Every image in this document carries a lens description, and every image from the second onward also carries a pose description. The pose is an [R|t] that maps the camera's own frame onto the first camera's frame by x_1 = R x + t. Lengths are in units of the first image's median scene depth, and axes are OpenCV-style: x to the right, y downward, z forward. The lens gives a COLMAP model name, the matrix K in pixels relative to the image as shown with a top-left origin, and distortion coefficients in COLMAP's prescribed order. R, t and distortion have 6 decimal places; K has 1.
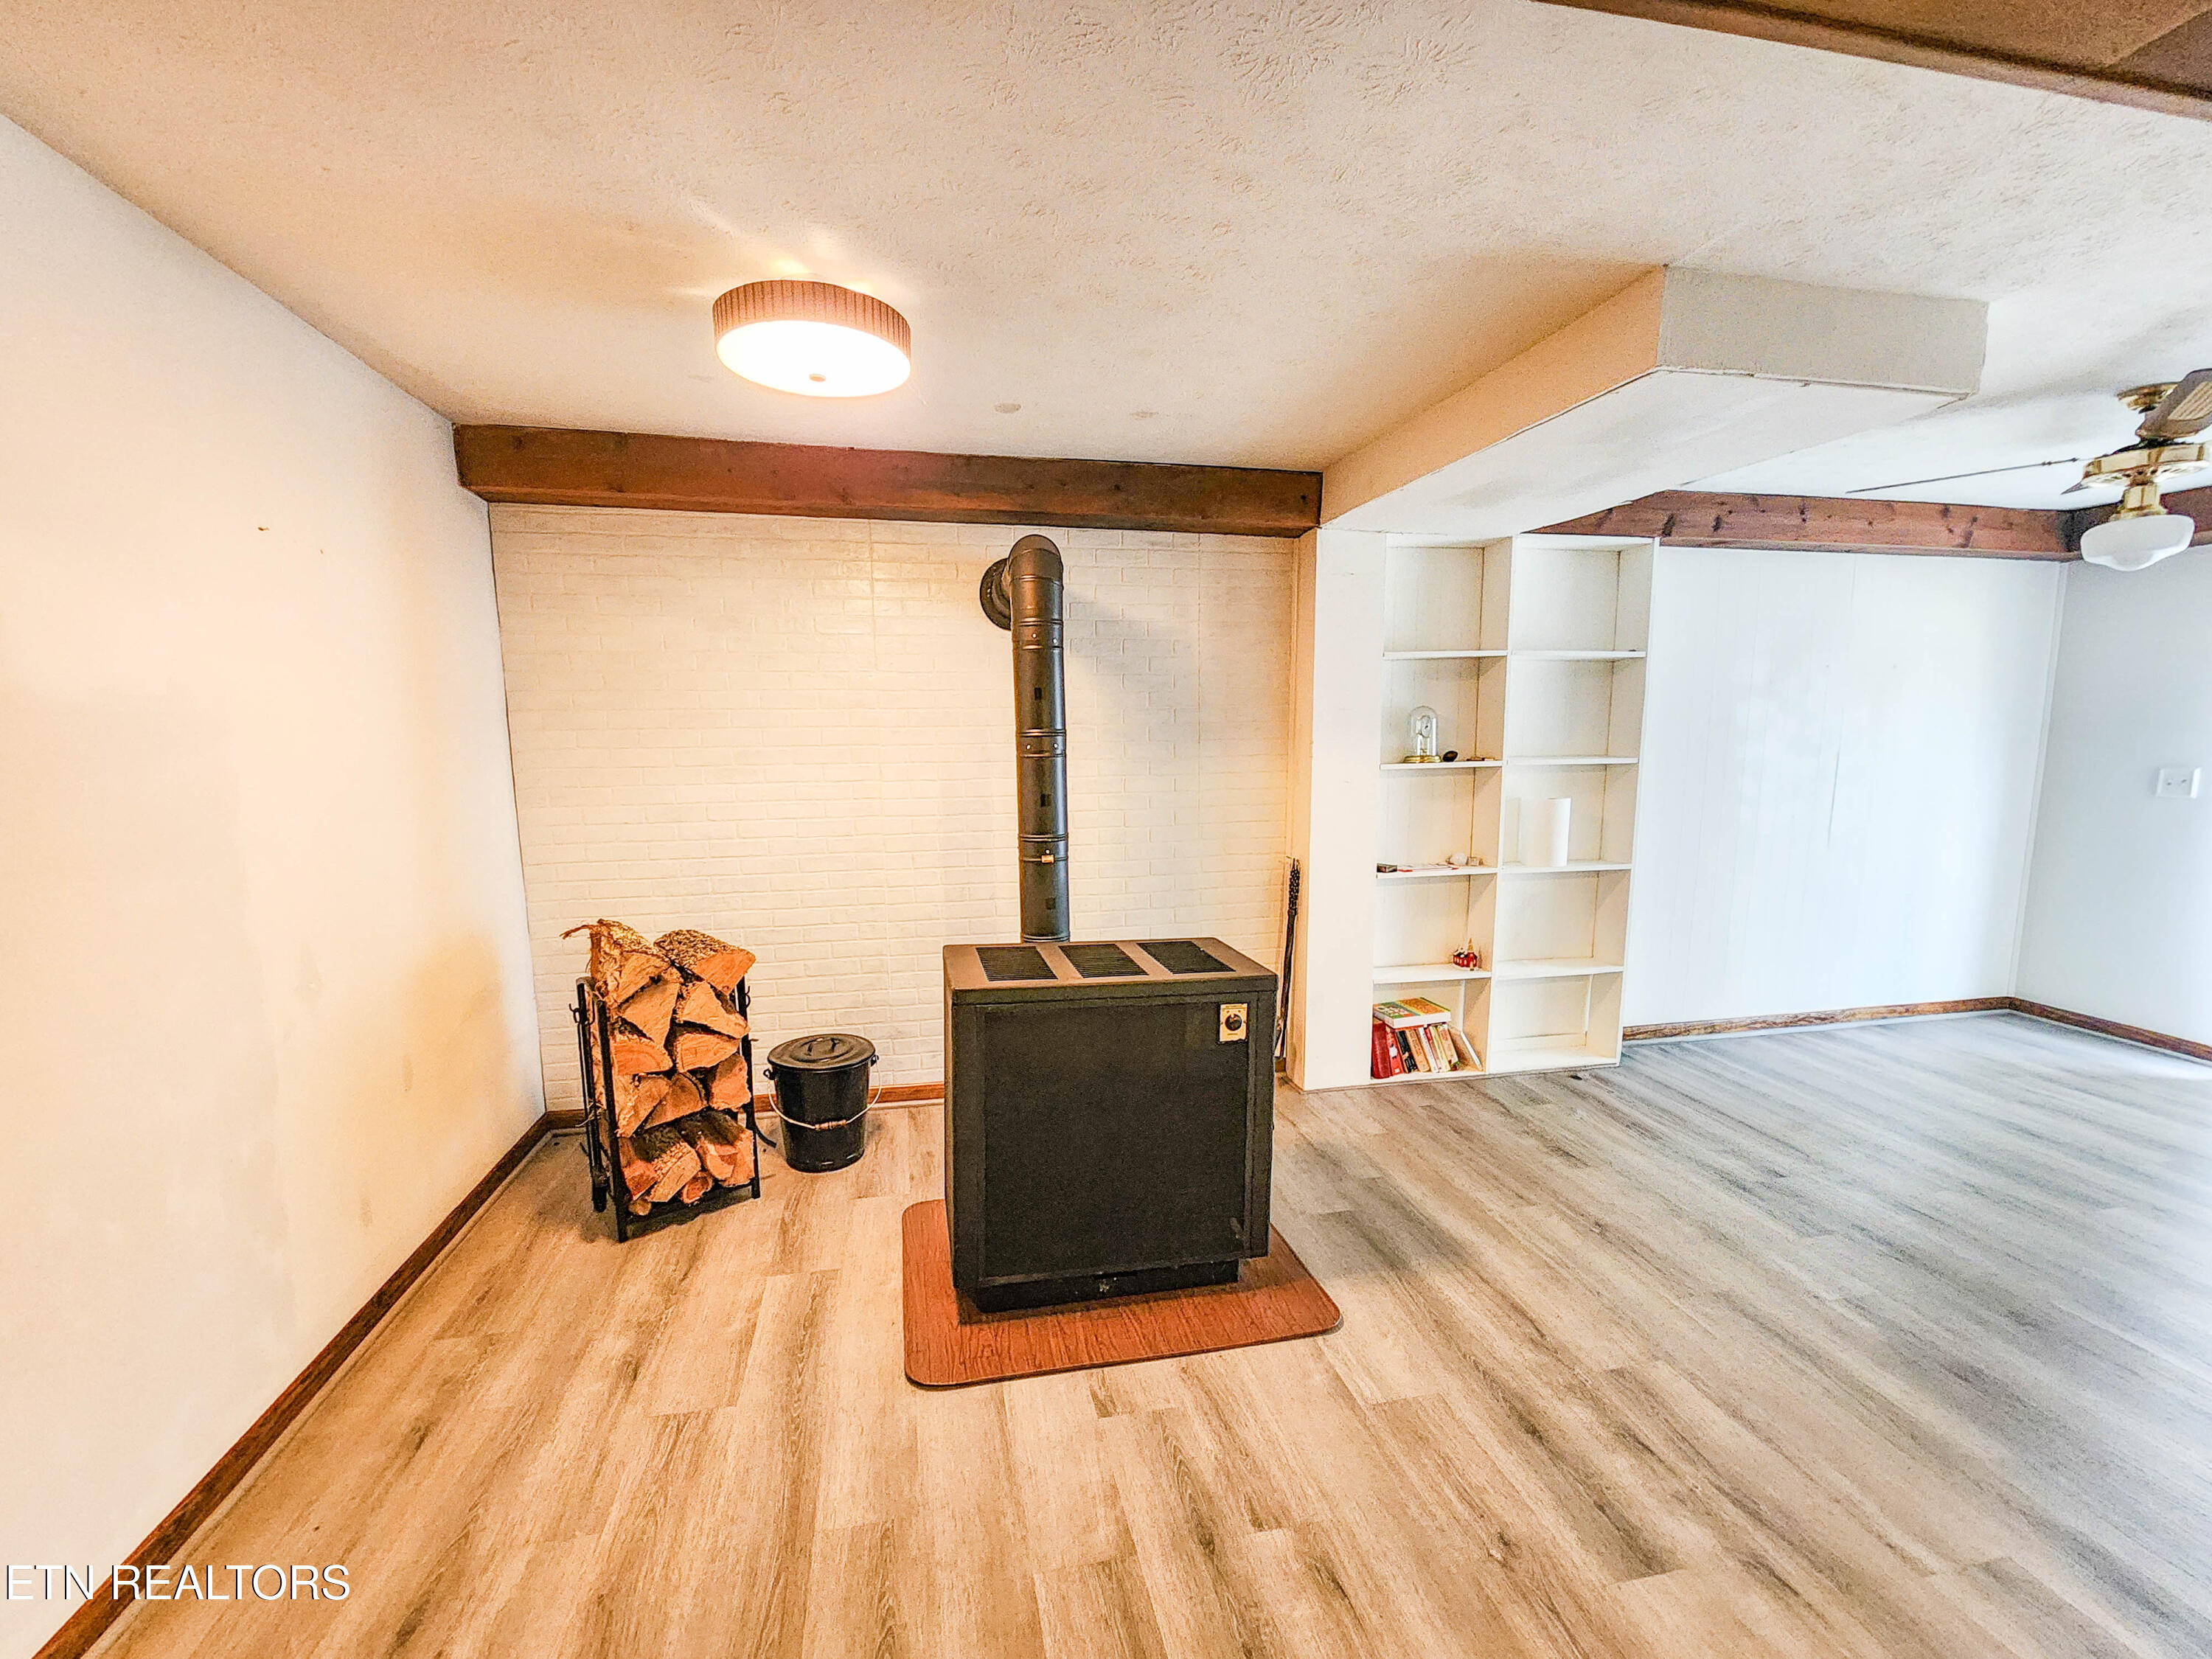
lens RADIAL K [[893.8, 0, 1044.8], [0, 893.8, 847.0], [0, 0, 1]] dist [-0.001270, -0.000480]
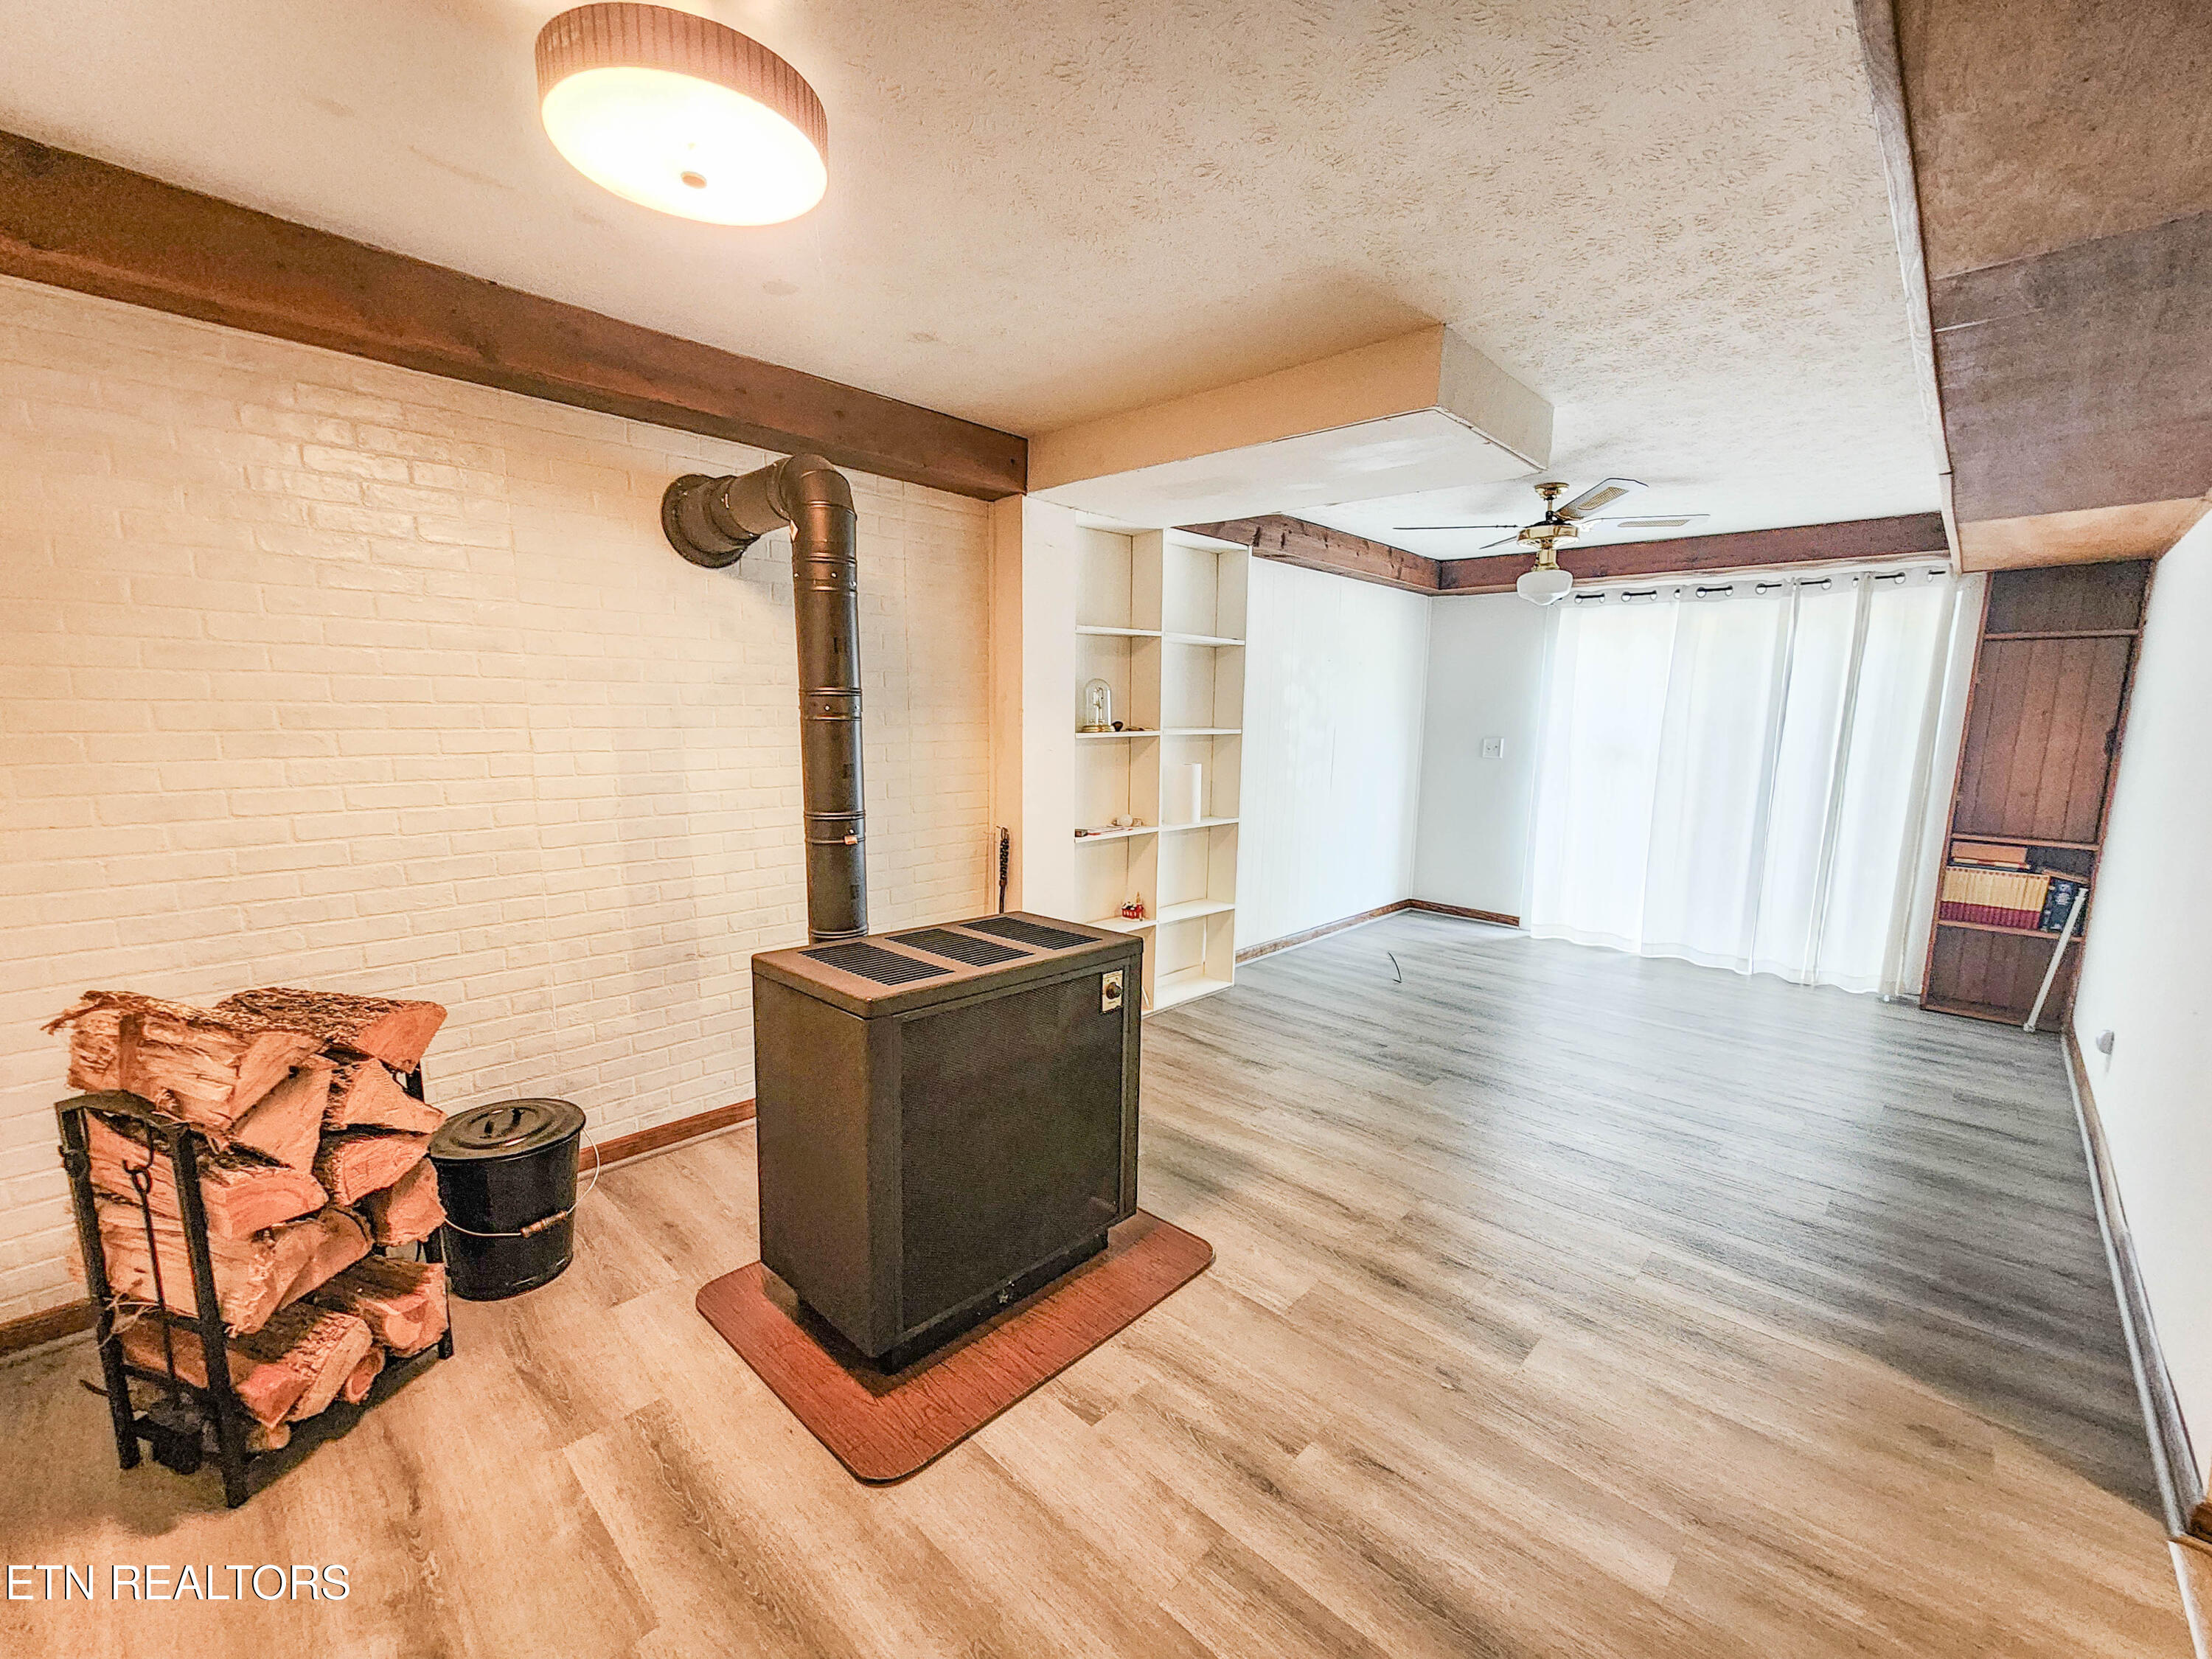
lens RADIAL K [[914.1, 0, 1093.8], [0, 914.1, 848.7], [0, 0, 1]] dist [-0.006440, 0.004502]
pose [[0.822070, -0.067249, 0.565401, -0.310380], [0.051851, 0.997717, 0.043280, -0.004271], [-0.567021, -0.006263, 0.823680, 0.151447]]
